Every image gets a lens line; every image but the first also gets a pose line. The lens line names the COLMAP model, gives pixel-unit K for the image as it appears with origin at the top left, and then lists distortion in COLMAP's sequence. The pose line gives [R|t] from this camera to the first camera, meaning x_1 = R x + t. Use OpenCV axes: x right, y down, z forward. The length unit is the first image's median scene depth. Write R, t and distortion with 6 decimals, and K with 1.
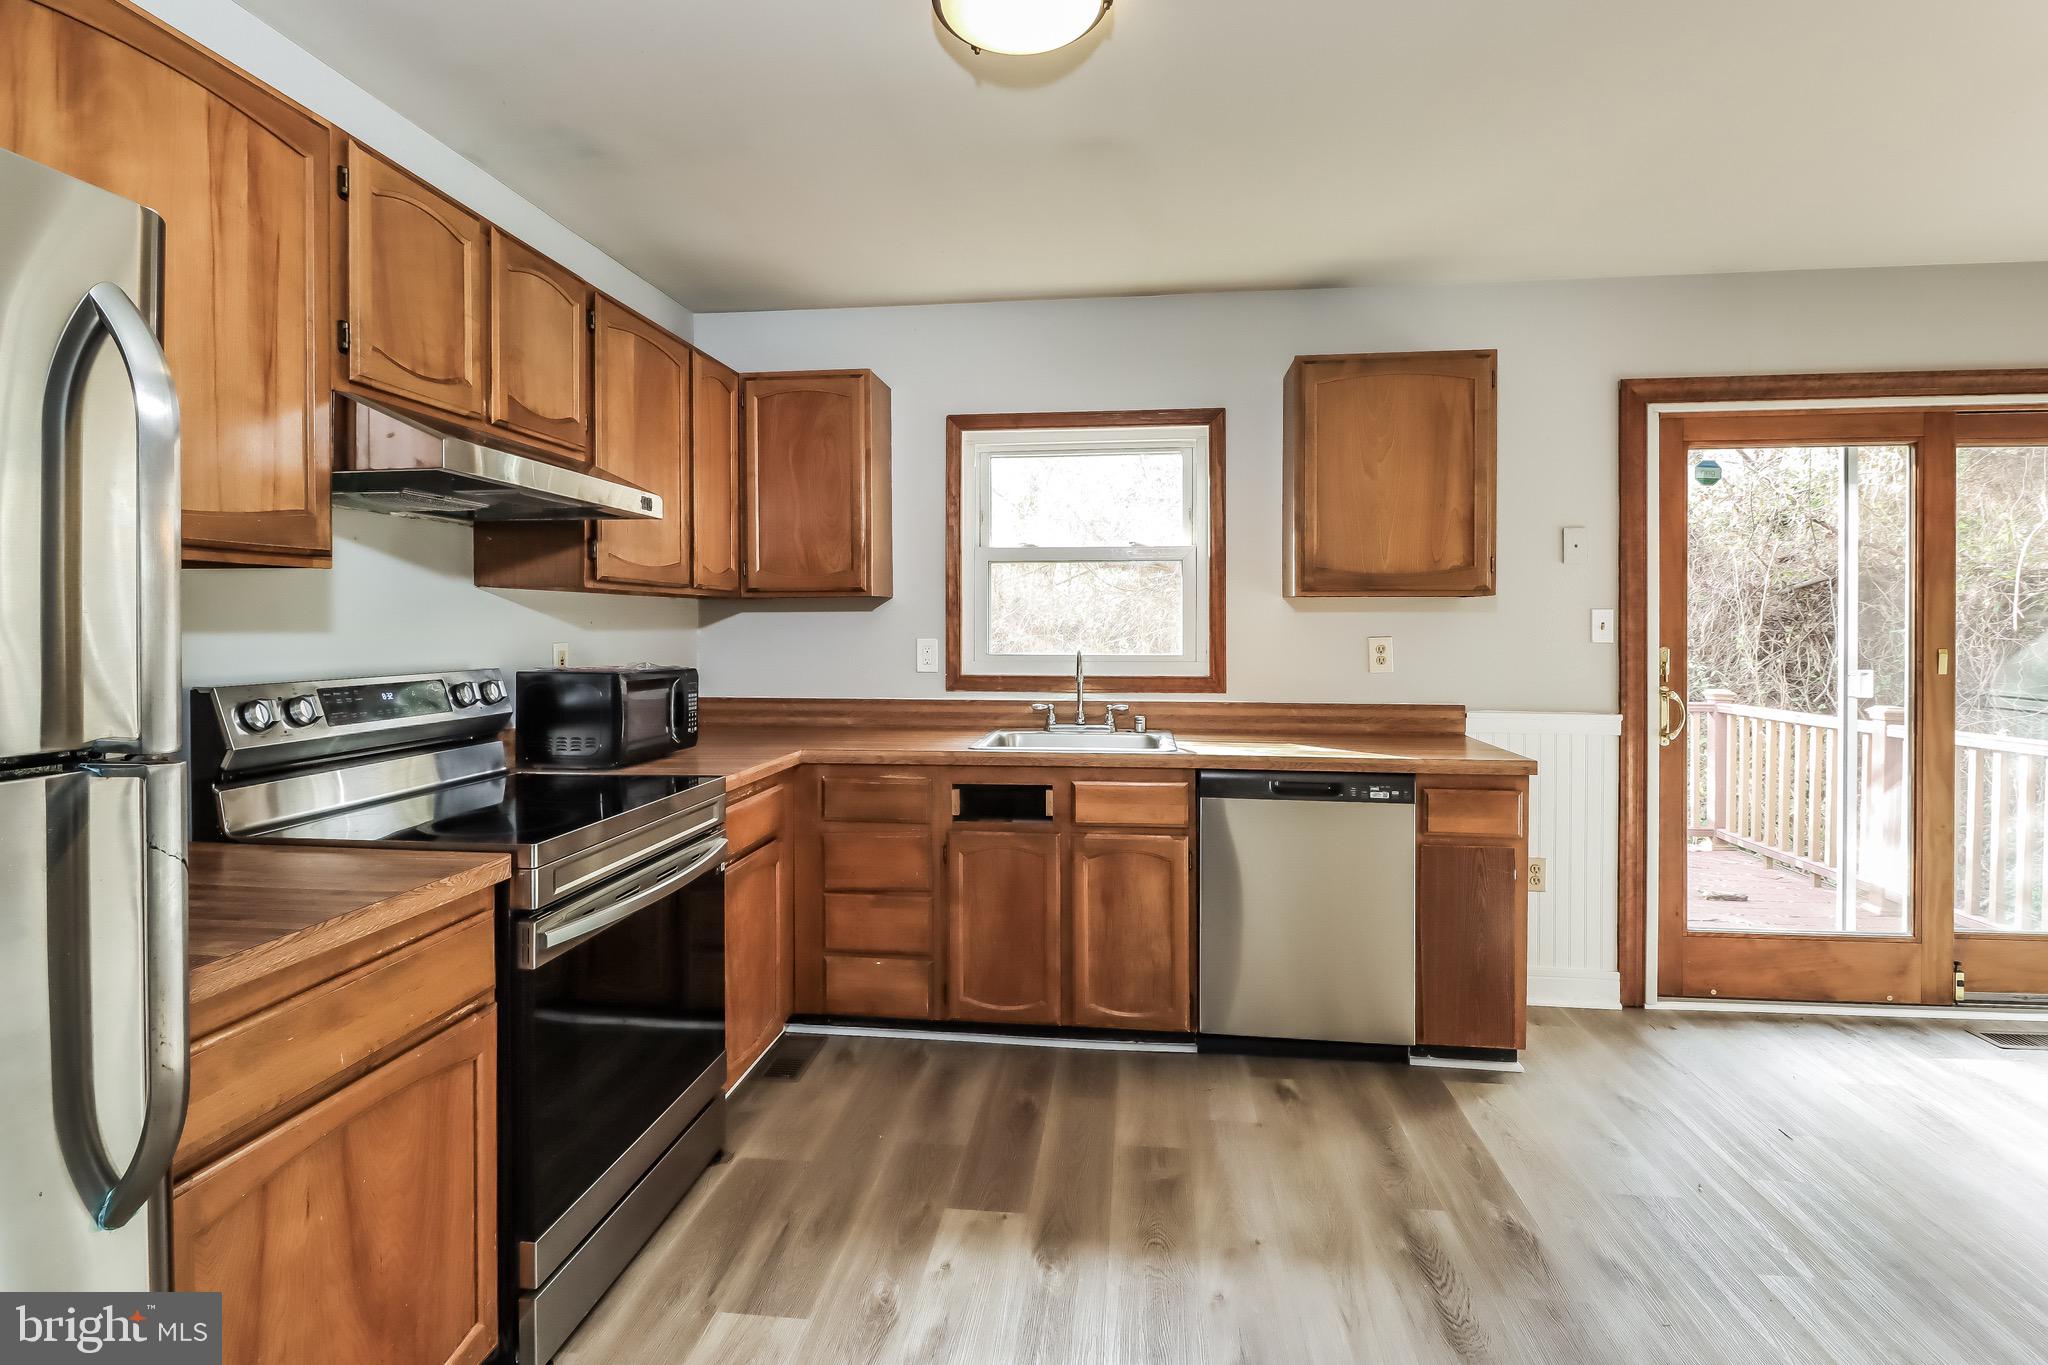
lens RADIAL K [[956.7, 0, 1039.9], [0, 956.7, 631.9], [0, 0, 1]] dist [-0.003146, -0.006664]
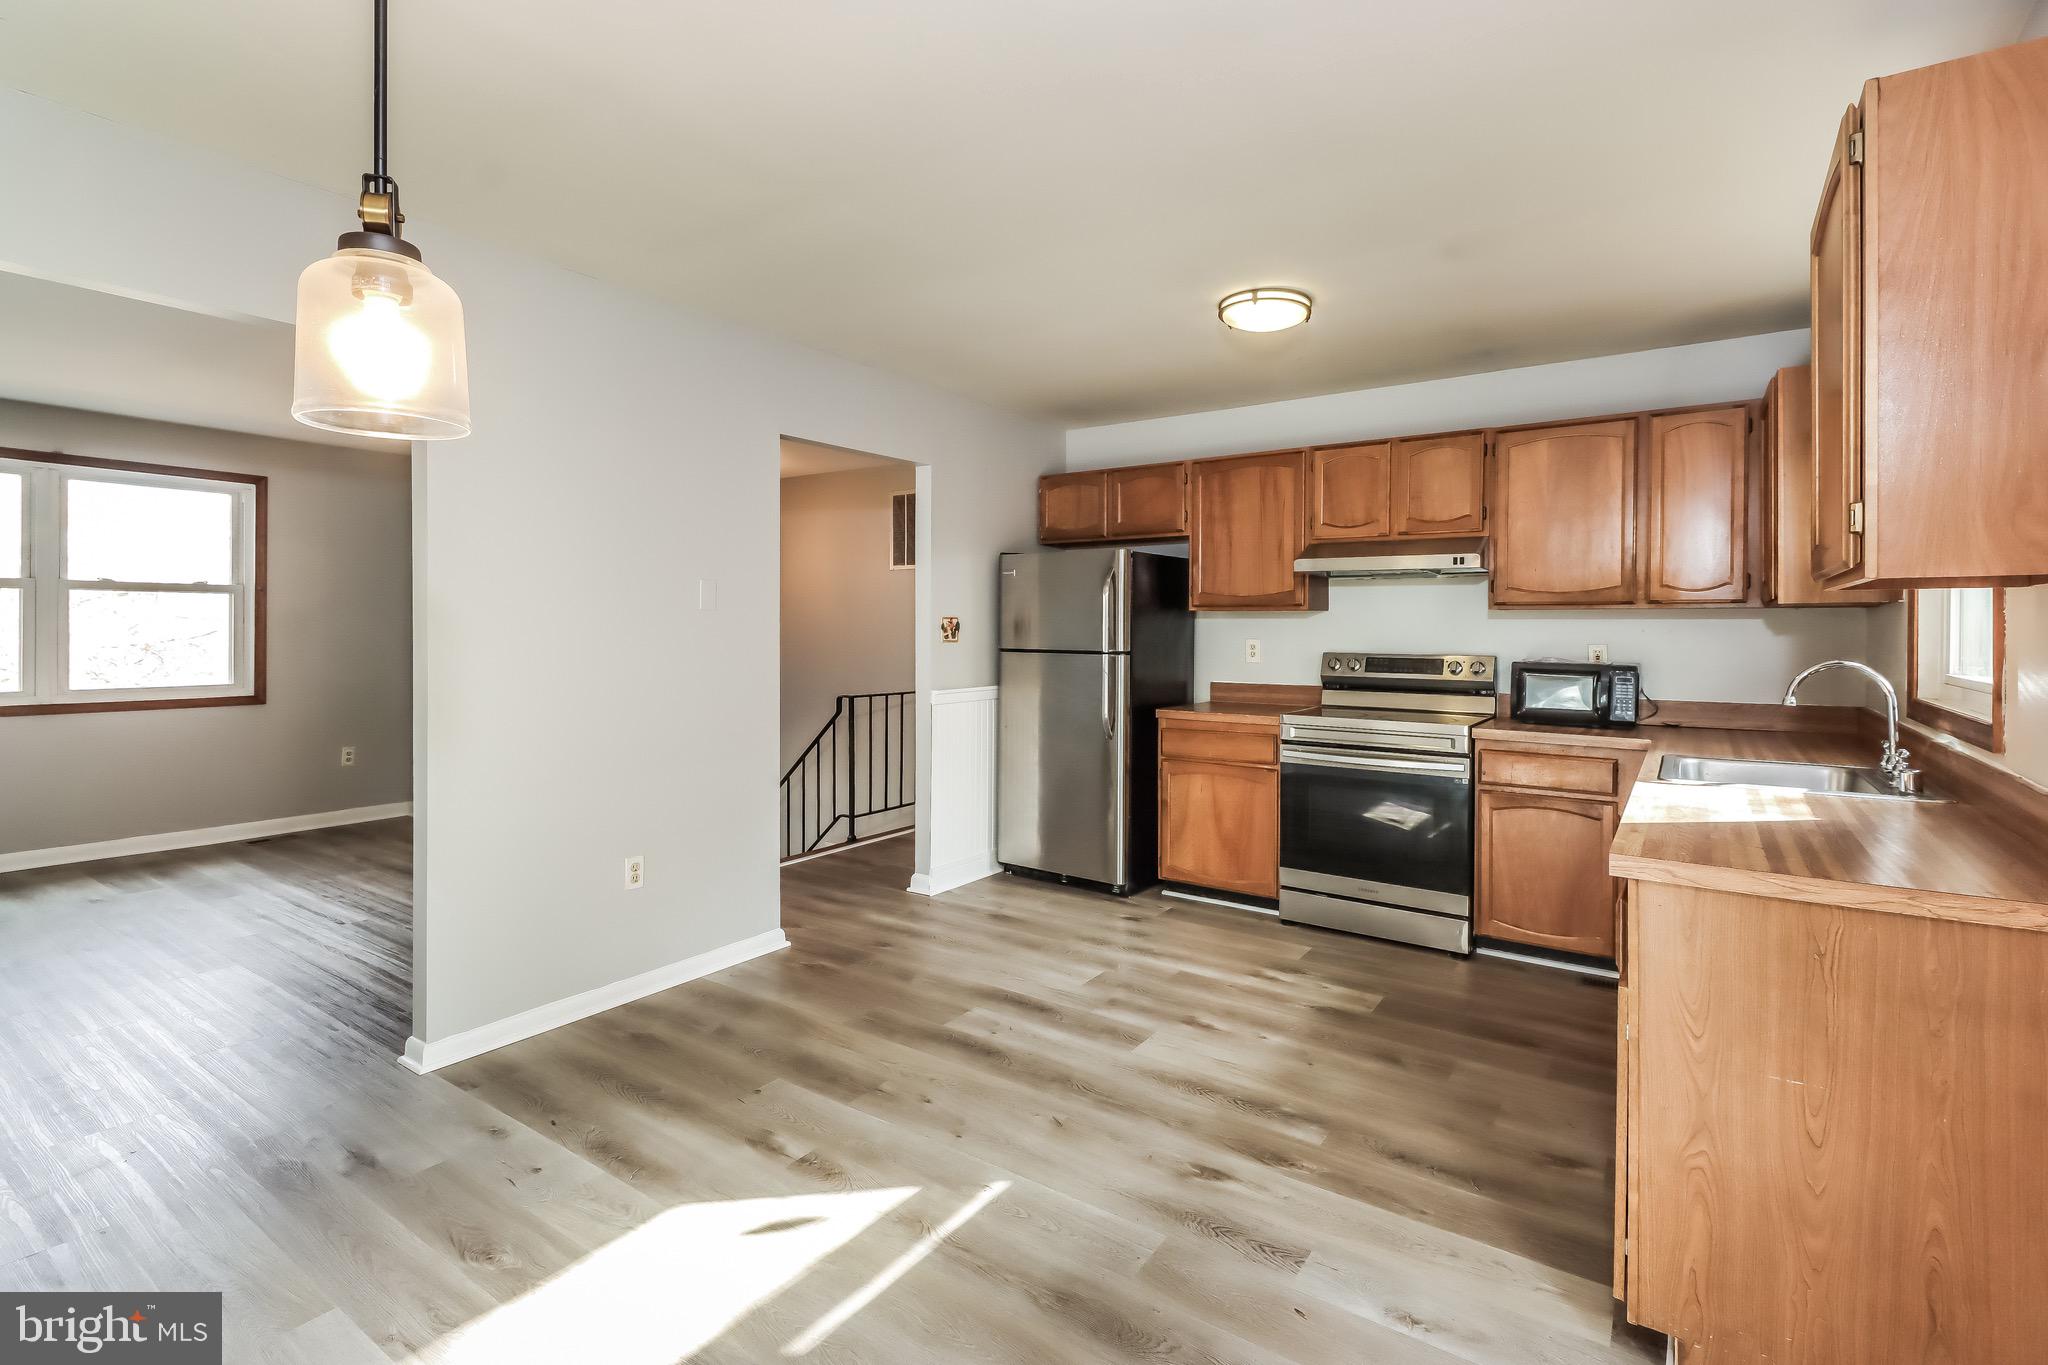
lens RADIAL K [[956.7, 0, 1008.4], [0, 956.7, 624.5], [0, 0, 1]] dist [-0.003146, -0.006664]
pose [[-0.482659, -0.005639, -0.875790, 1.687860], [-0.010411, 0.999946, -0.000701, -0.010810], [0.875746, 0.008779, -0.482692, 1.278941]]
